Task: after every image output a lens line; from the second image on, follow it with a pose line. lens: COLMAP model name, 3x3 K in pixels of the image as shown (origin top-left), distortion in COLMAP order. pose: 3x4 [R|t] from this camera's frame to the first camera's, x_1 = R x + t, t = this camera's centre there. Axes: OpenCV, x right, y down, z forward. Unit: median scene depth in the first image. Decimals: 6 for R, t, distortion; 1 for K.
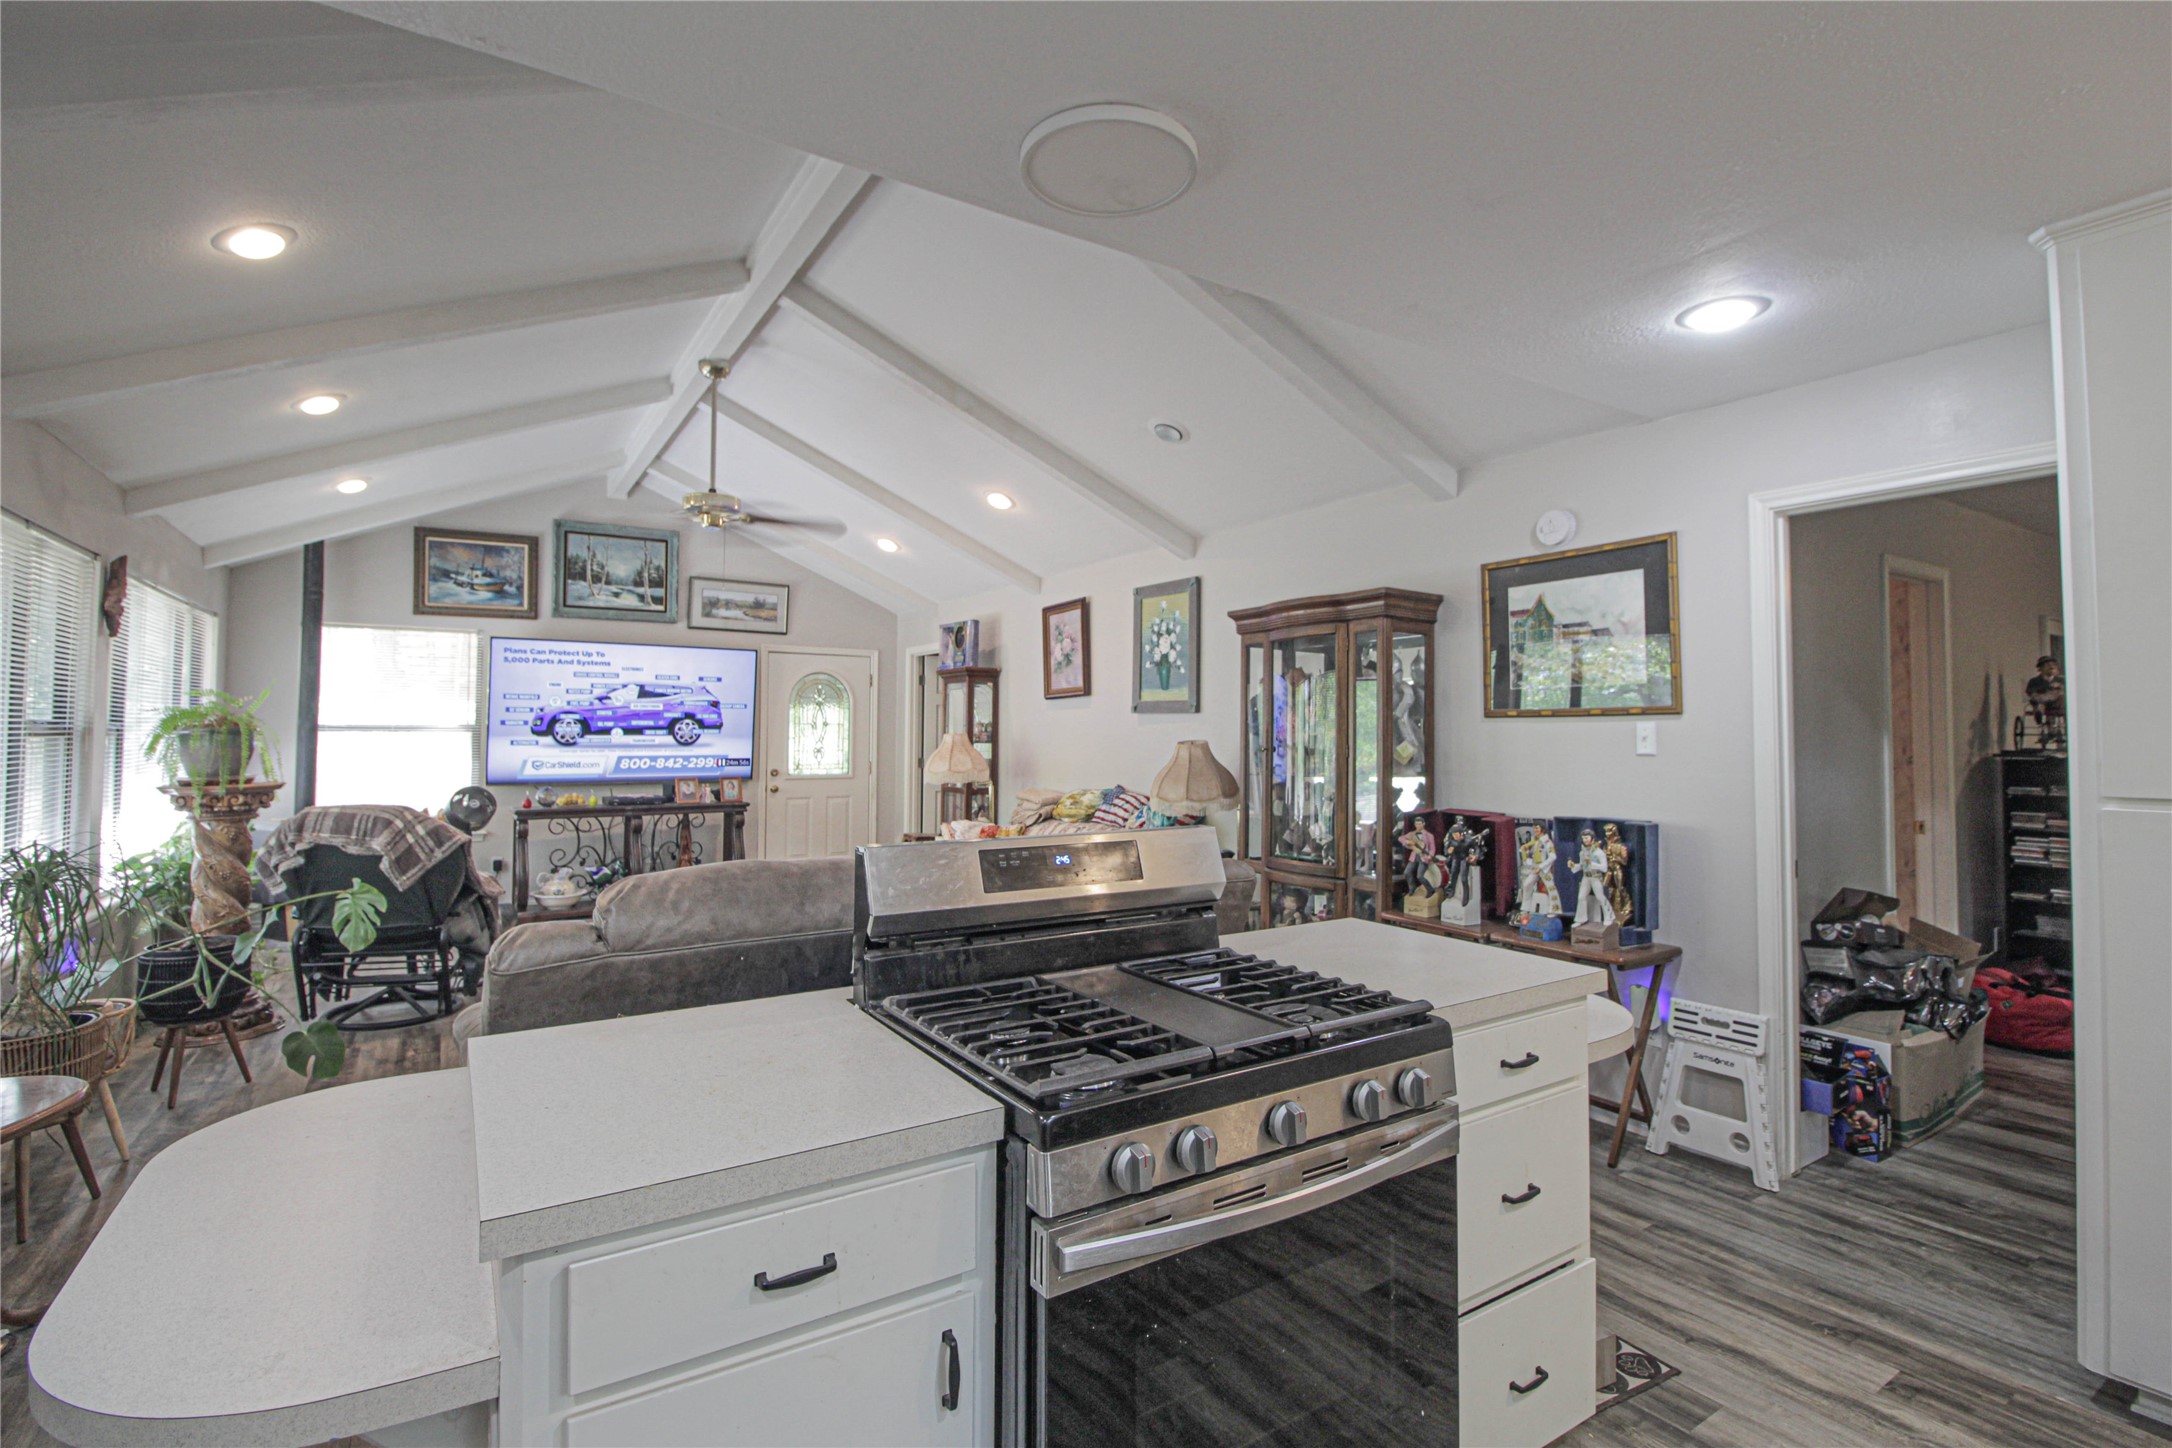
lens RADIAL K [[1002.3, 0, 1094.9], [0, 1002.3, 696.7], [0, 0, 1]] dist [-0.001262, -0.011491]
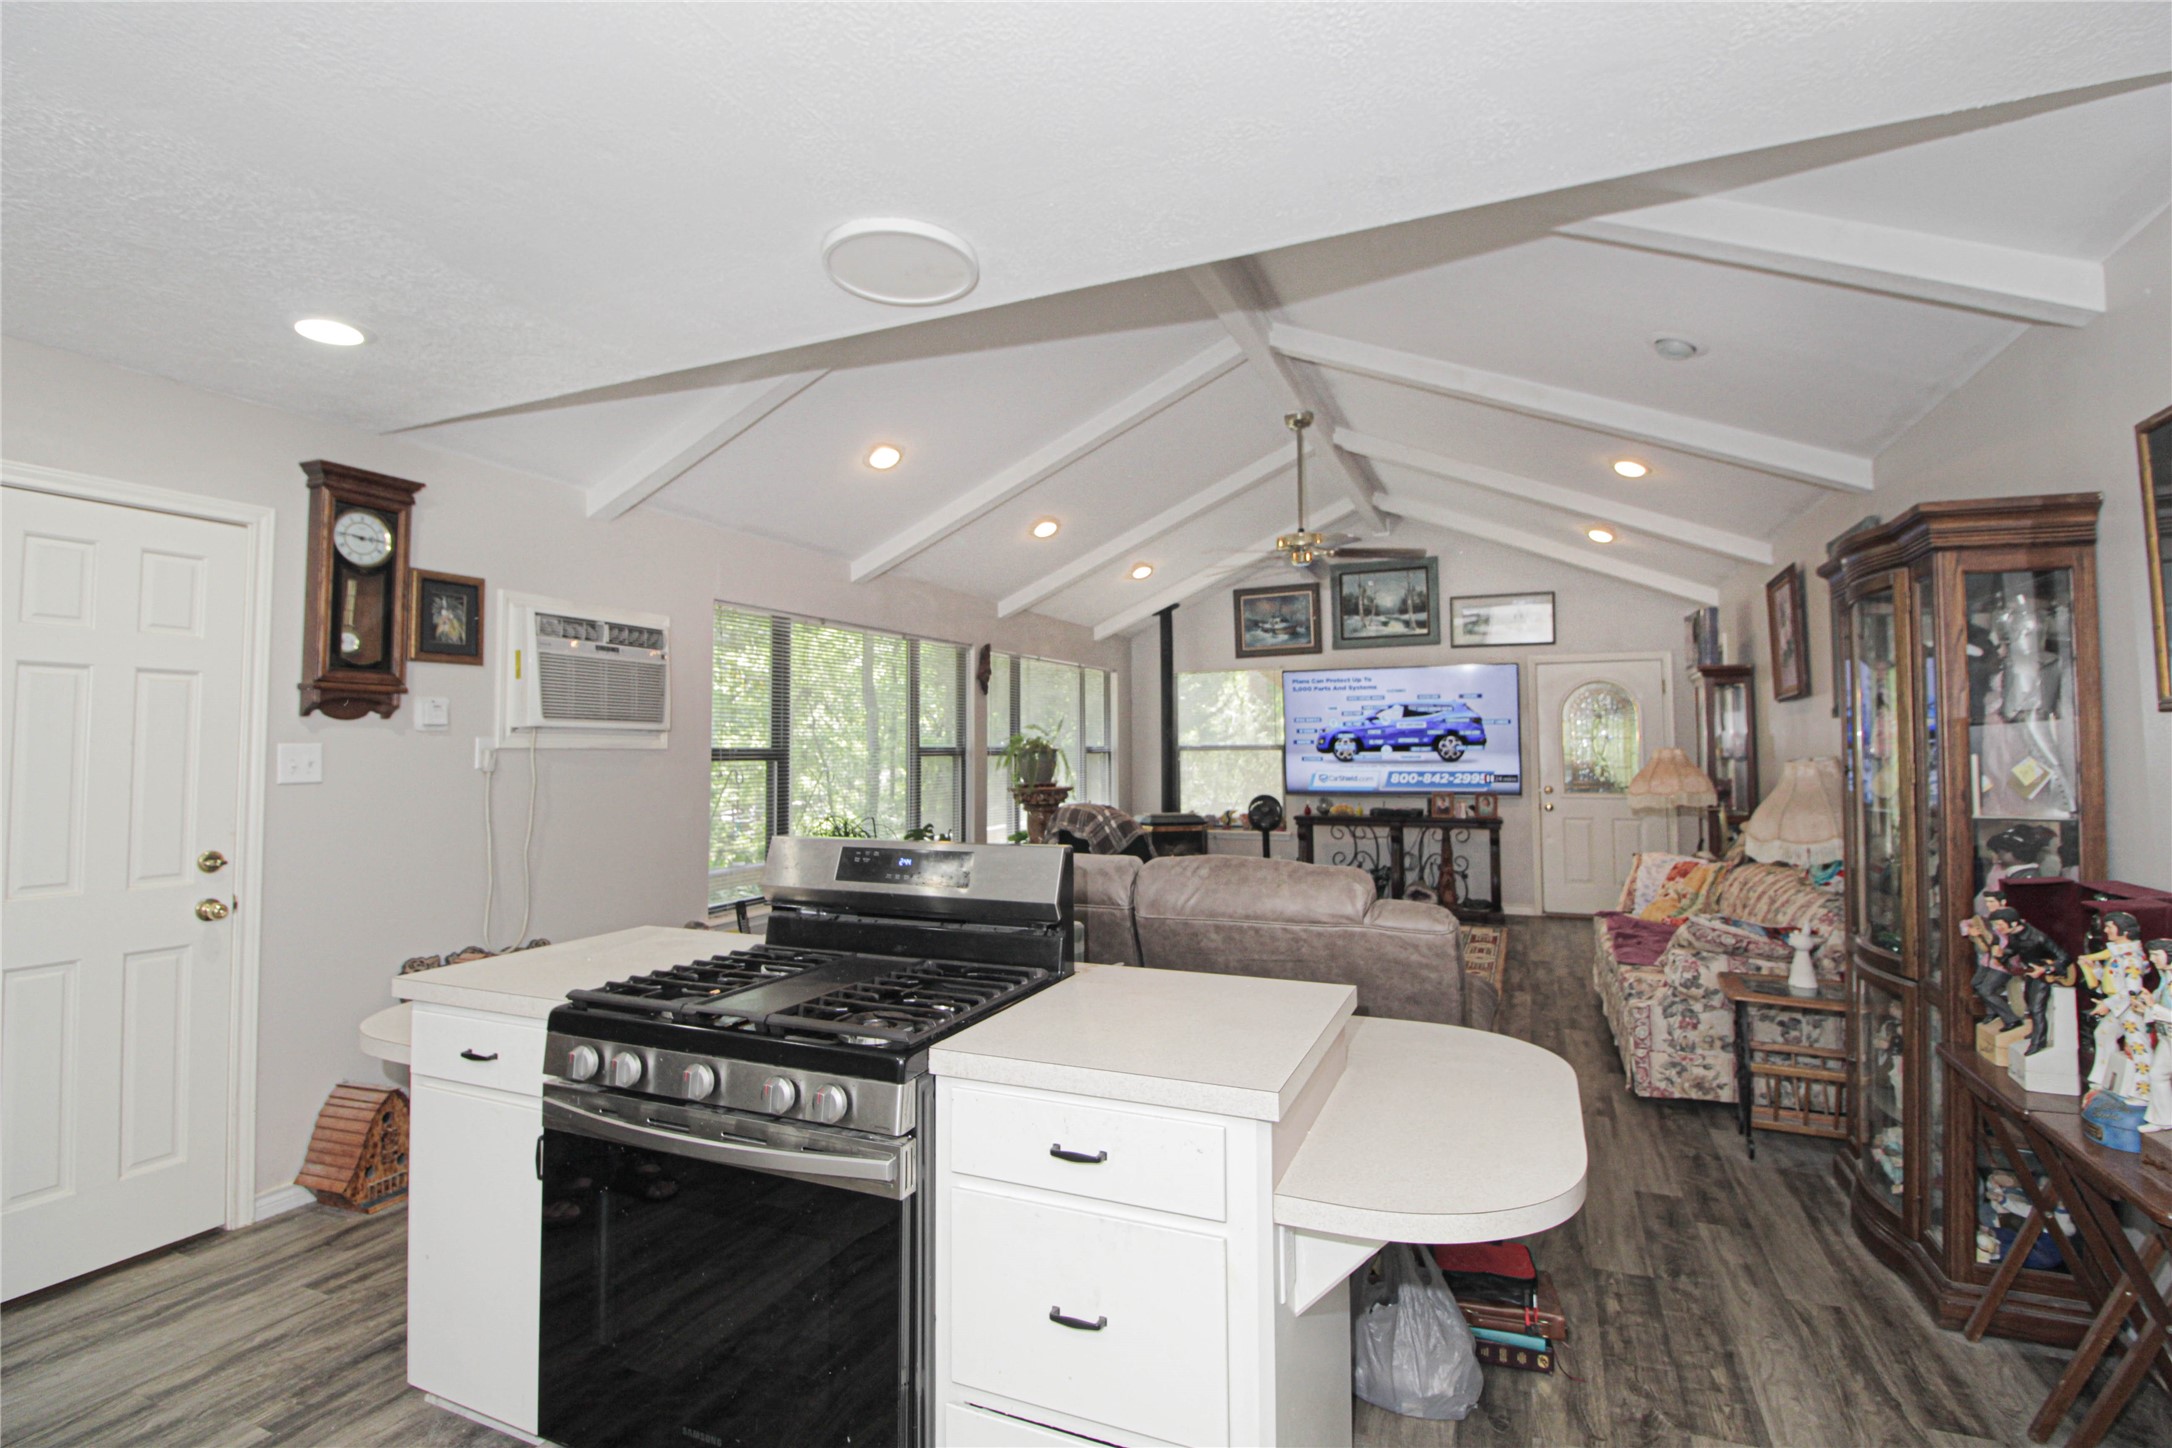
lens RADIAL K [[1002.3, 0, 1094.9], [0, 1002.3, 696.7], [0, 0, 1]] dist [-0.001262, -0.011491]
pose [[0.555413, -0.051050, -0.830006, 0.266407], [0.038927, 0.998616, -0.035372, 0.004622], [0.830663, -0.012663, 0.556632, 0.130982]]
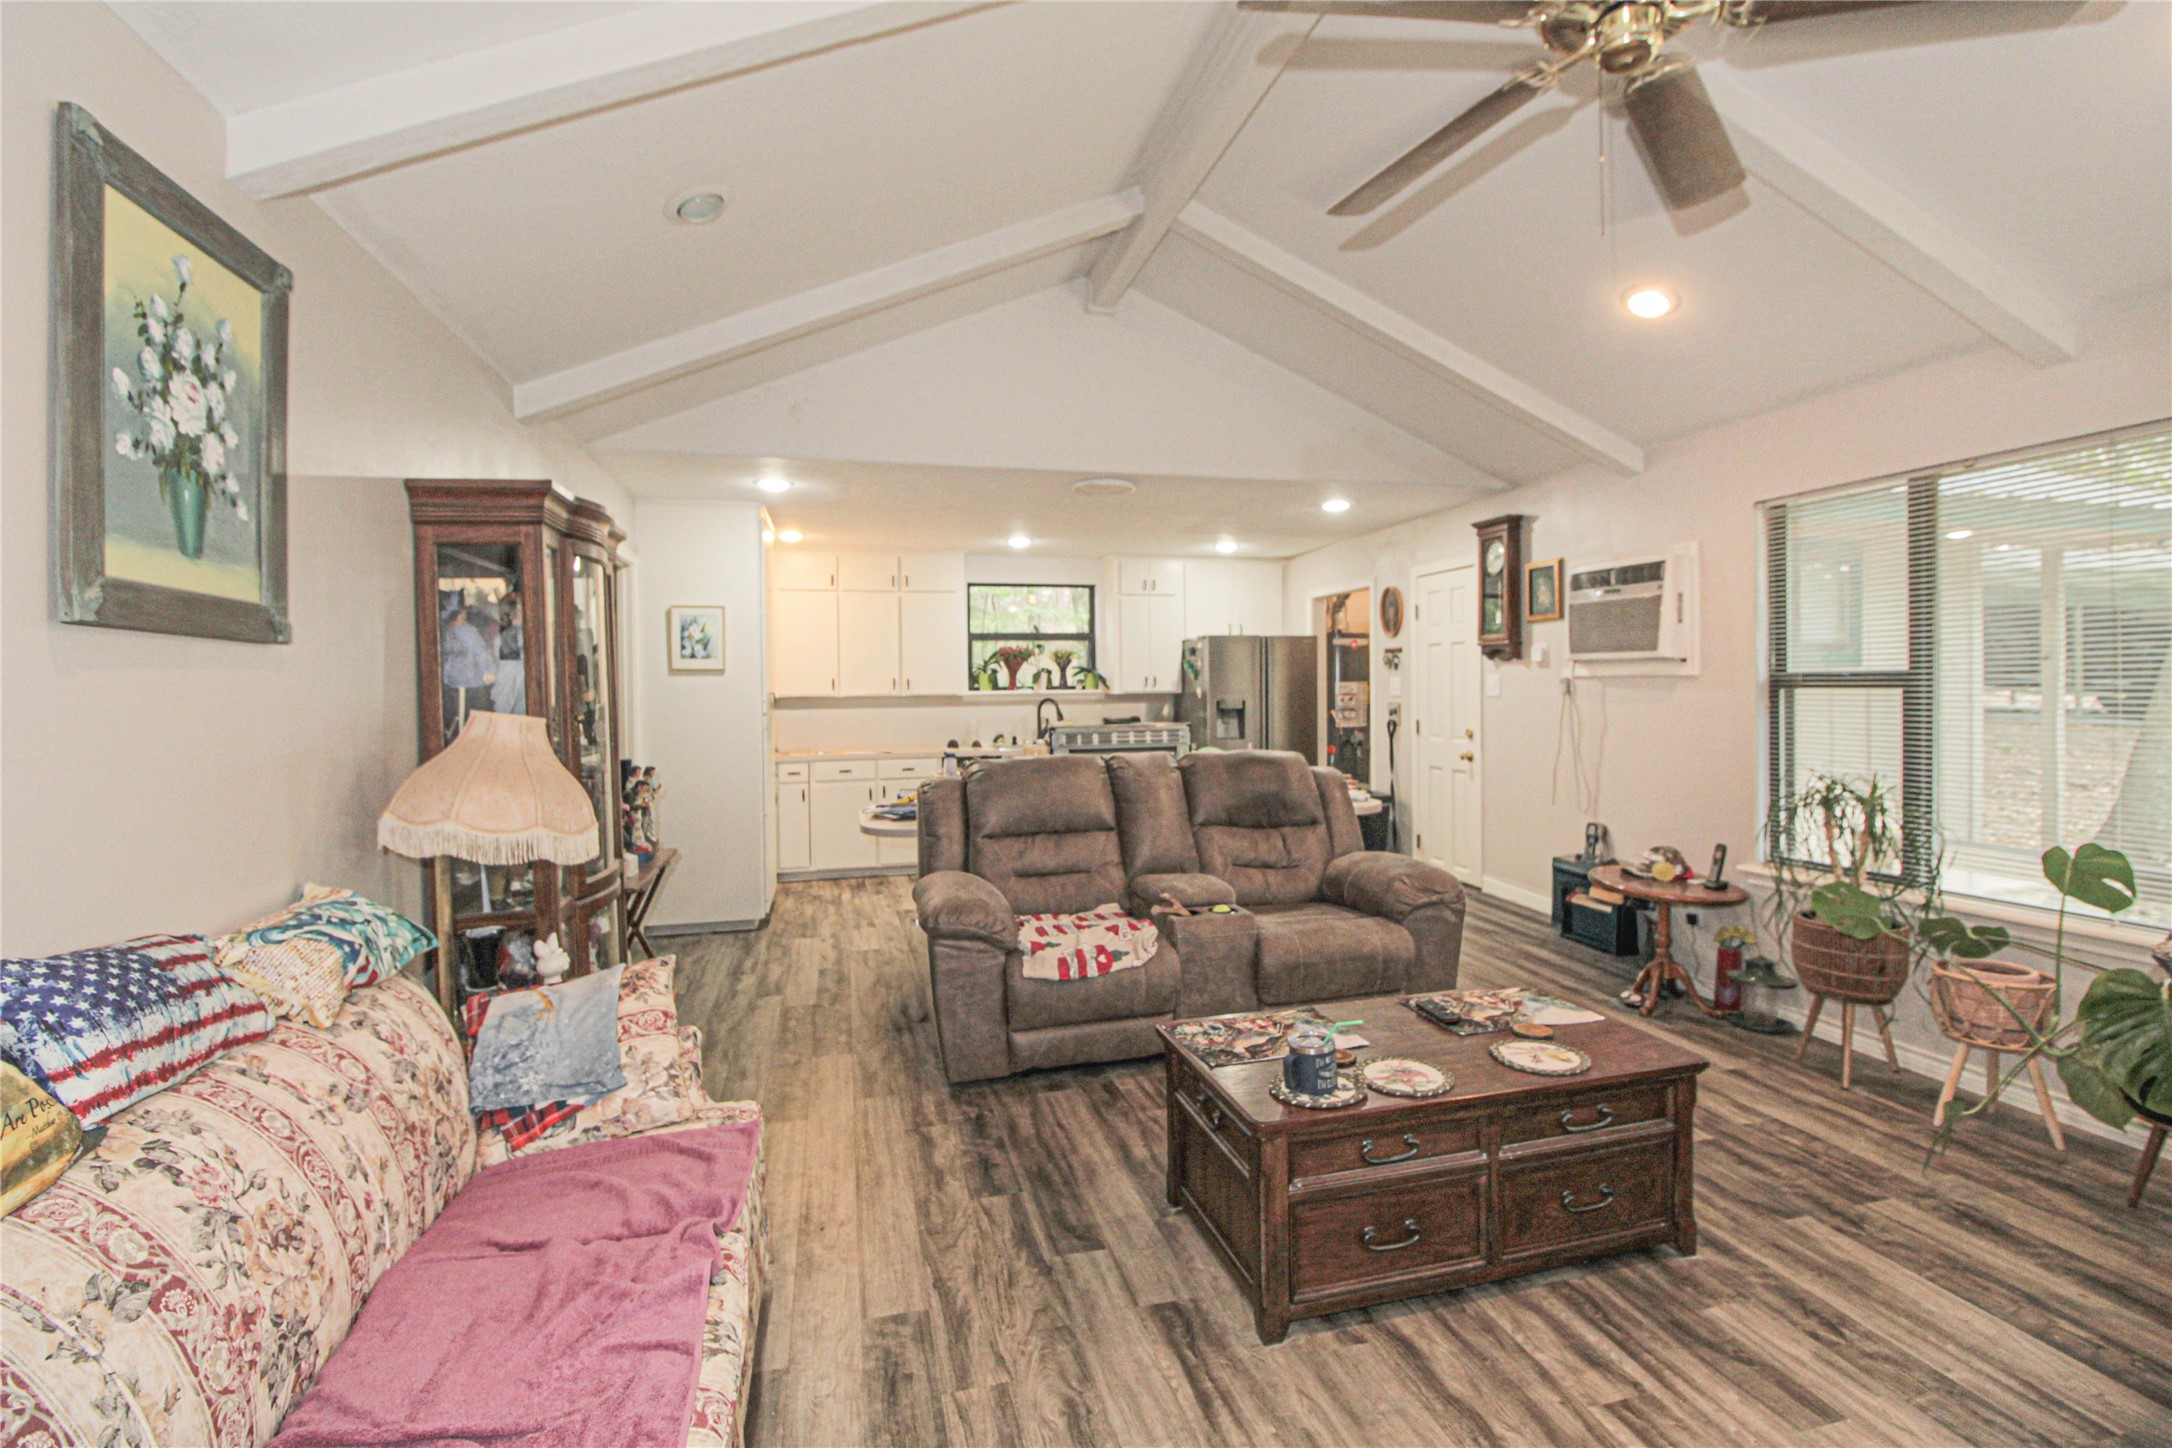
lens RADIAL K [[1002.3, 0, 1094.9], [0, 1002.3, 696.7], [0, 0, 1]] dist [-0.001262, -0.011491]
pose [[-0.947404, 0.005066, 0.320000, -0.214306], [-0.002389, 0.999735, -0.022900, 0.031321], [-0.320032, -0.022460, -0.947141, 0.909058]]
